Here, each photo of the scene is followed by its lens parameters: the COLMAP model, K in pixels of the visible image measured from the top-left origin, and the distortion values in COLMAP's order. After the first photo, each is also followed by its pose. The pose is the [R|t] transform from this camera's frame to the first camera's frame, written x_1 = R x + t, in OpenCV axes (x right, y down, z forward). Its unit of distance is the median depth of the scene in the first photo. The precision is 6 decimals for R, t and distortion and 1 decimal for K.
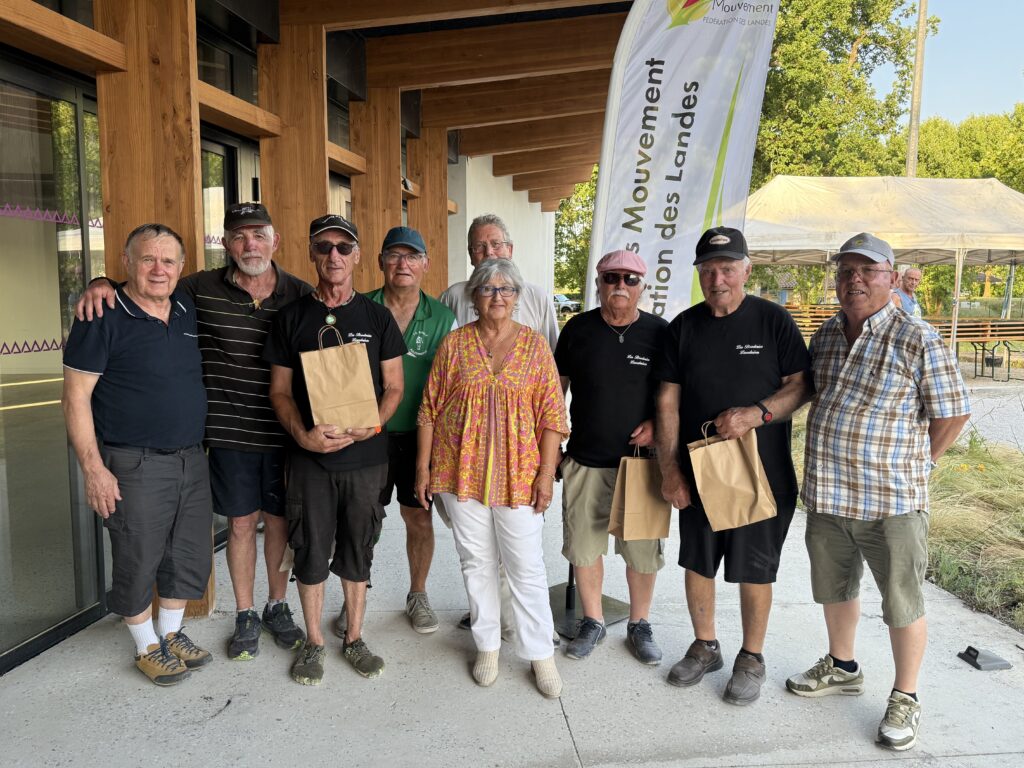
lens RADIAL K [[798.0, 0, 509.6], [0, 798.0, 387.9], [0, 0, 1]] dist [0.062058, -0.085662]
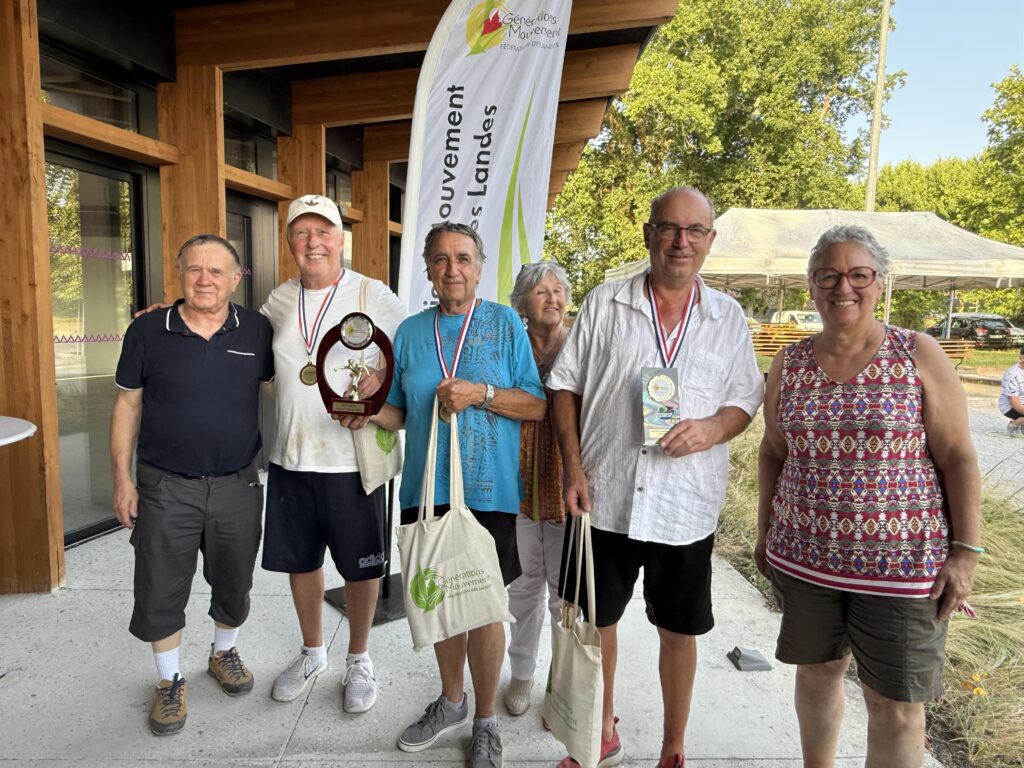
lens RADIAL K [[690.8, 0, 506.7], [0, 690.8, 386.6], [0, 0, 1]] dist [-0.001692, -0.004600]
pose [[0.998305, 0.014536, -0.056359, 0.182301], [-0.015175, 0.999825, -0.010917, 0.000827], [0.056190, 0.011754, 0.998351, 0.054864]]
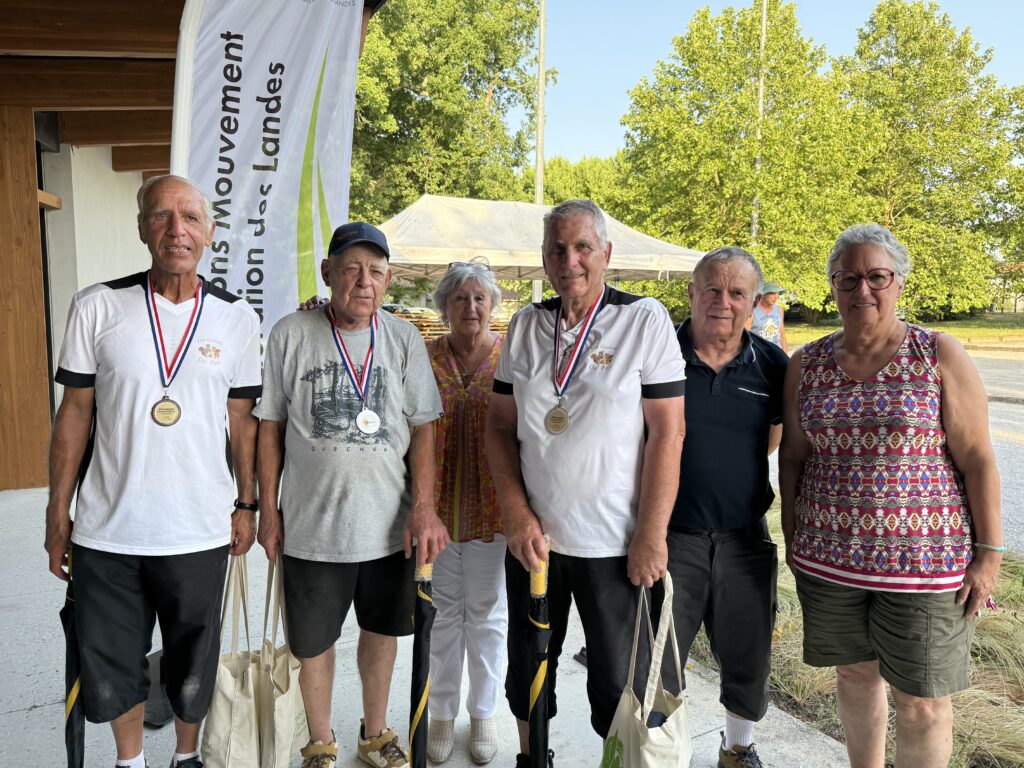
lens RADIAL K [[748.5, 0, 520.0], [0, 748.5, 403.9], [0, 0, 1]] dist [0.033096, -0.051679]
pose [[0.912948, -0.053252, 0.404587, 0.068162], [0.047359, 0.998576, 0.024566, -0.007768], [-0.405319, -0.003267, 0.914169, 0.078994]]
